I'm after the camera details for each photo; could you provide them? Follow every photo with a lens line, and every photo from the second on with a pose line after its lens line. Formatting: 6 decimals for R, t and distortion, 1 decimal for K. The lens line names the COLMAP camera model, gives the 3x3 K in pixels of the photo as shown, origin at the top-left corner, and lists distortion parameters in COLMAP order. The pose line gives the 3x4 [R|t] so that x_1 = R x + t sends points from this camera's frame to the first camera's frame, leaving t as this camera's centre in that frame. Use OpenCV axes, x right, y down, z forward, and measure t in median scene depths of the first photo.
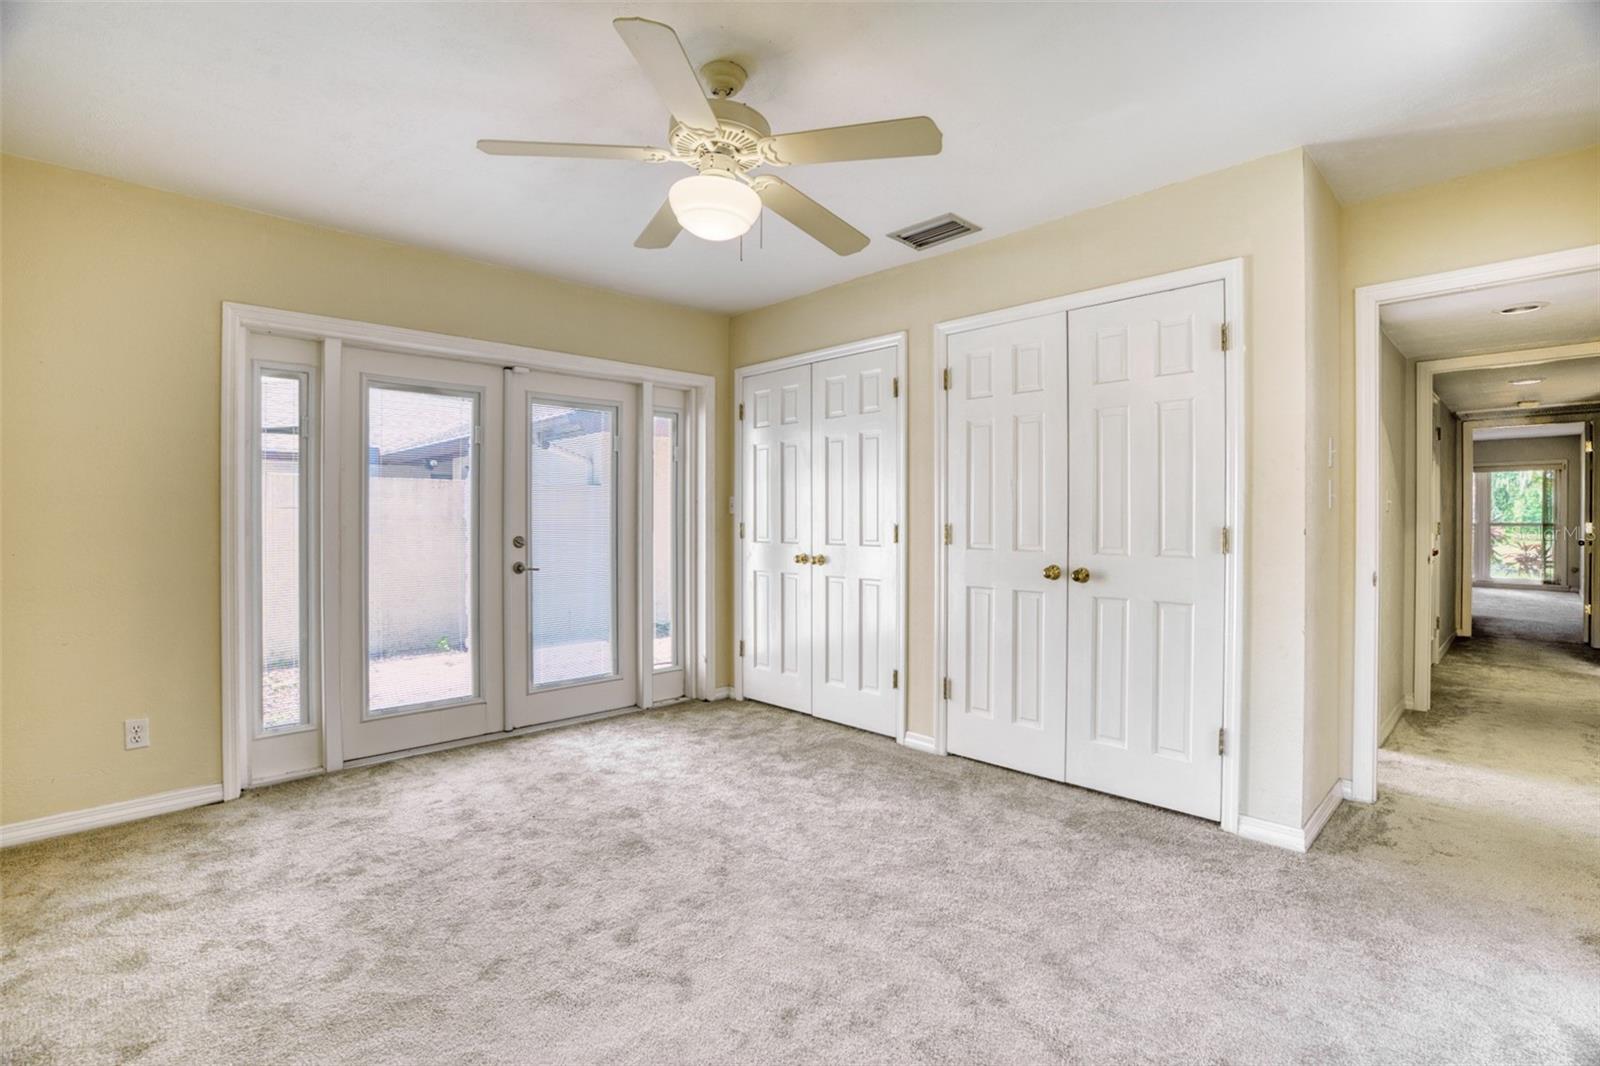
lens RADIAL K [[756.6, 0, 795.4], [0, 756.6, 522.6], [0, 0, 1]] dist [-0.053954, 0.016692]
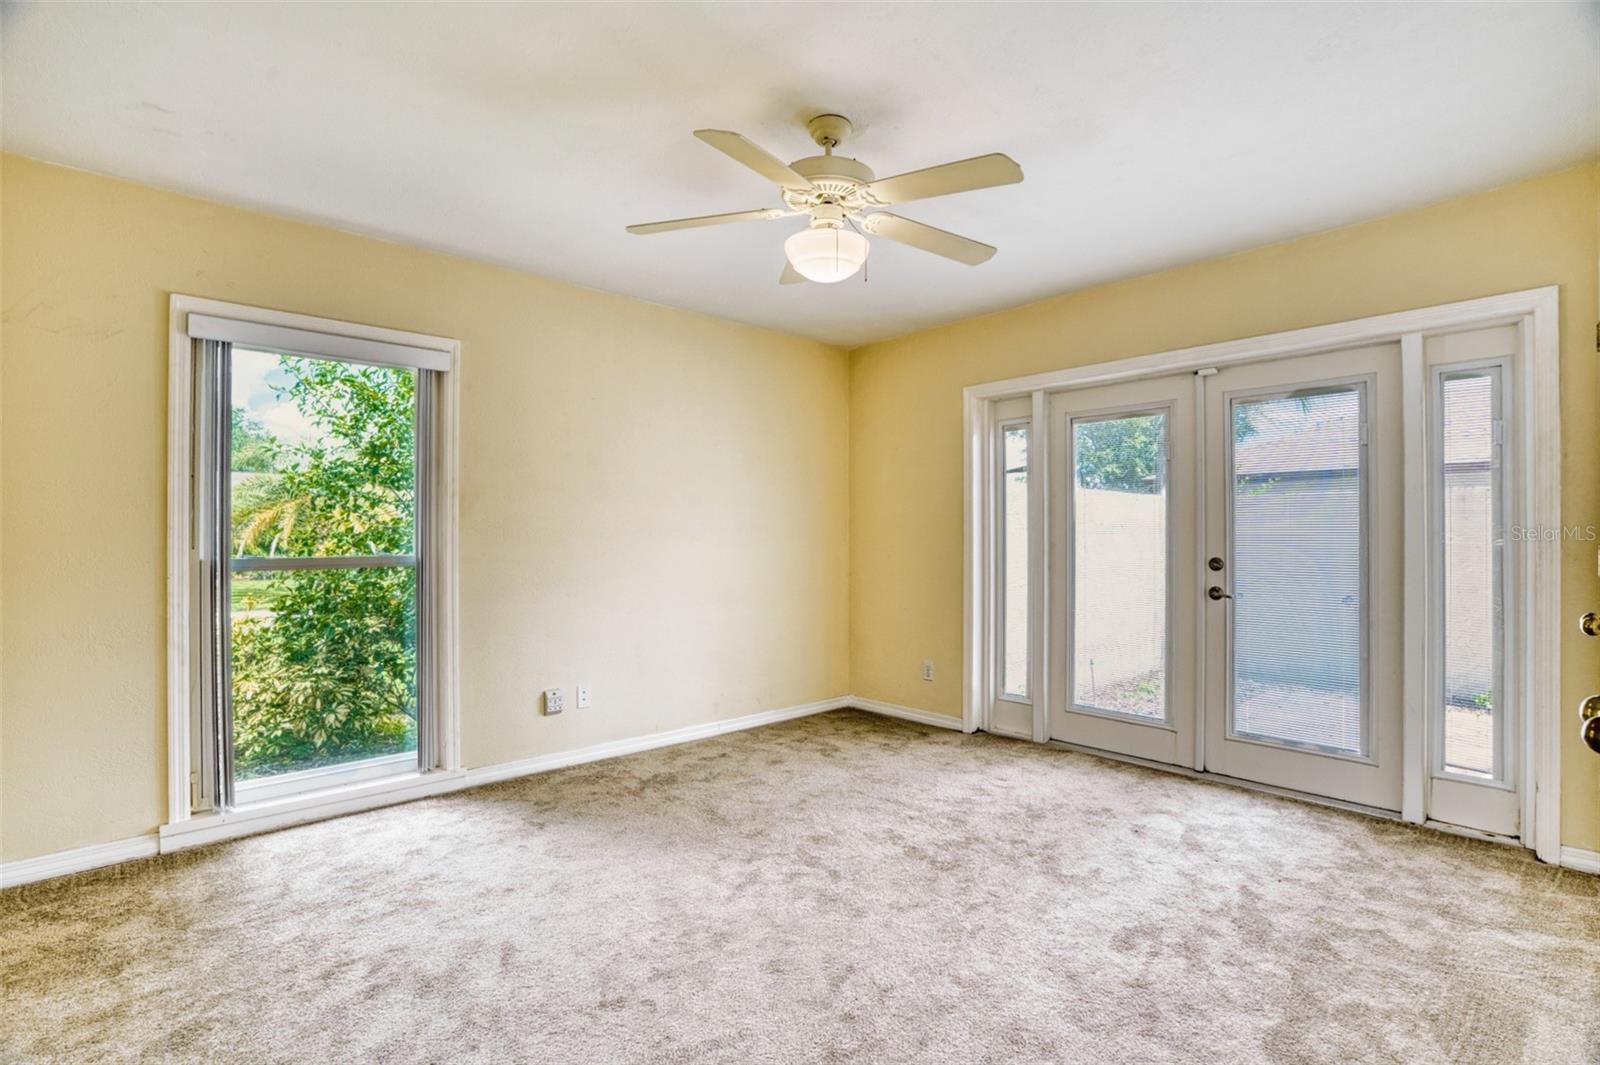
lens RADIAL K [[756.6, 0, 794.5], [0, 756.6, 536.4], [0, 0, 1]] dist [-0.053954, 0.016692]
pose [[-0.044931, 0.000881, -0.998990, 0.583522], [-0.006456, 0.999978, 0.001172, -0.004939], [0.998969, 0.006502, -0.044924, 0.593930]]
